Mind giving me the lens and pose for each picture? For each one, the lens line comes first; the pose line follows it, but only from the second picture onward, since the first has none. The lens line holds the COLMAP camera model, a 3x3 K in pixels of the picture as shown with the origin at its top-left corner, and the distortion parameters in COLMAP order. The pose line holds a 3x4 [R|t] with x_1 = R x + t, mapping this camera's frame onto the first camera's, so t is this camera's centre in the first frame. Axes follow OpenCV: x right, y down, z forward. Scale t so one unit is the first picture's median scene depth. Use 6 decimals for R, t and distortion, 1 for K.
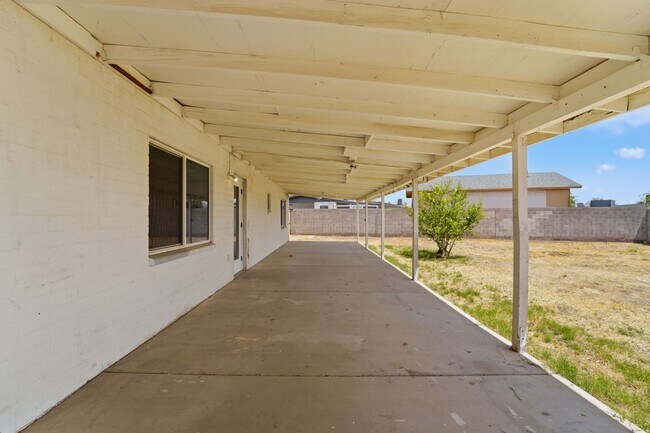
lens RADIAL K [[274.1, 0, 329.1], [0, 274.1, 218.1], [0, 0, 1]] dist [-0.019974, -0.000243]
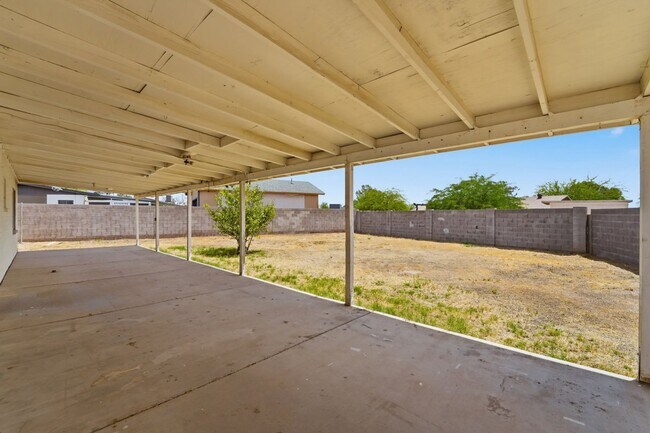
lens RADIAL K [[274.1, 0, 329.1], [0, 274.1, 218.1], [0, 0, 1]] dist [-0.019974, -0.000243]
pose [[0.687696, -0.006817, 0.725966, -0.249076], [0.002212, 0.999971, 0.007295, -0.004386], [-0.725995, -0.003411, 0.687691, 0.014430]]
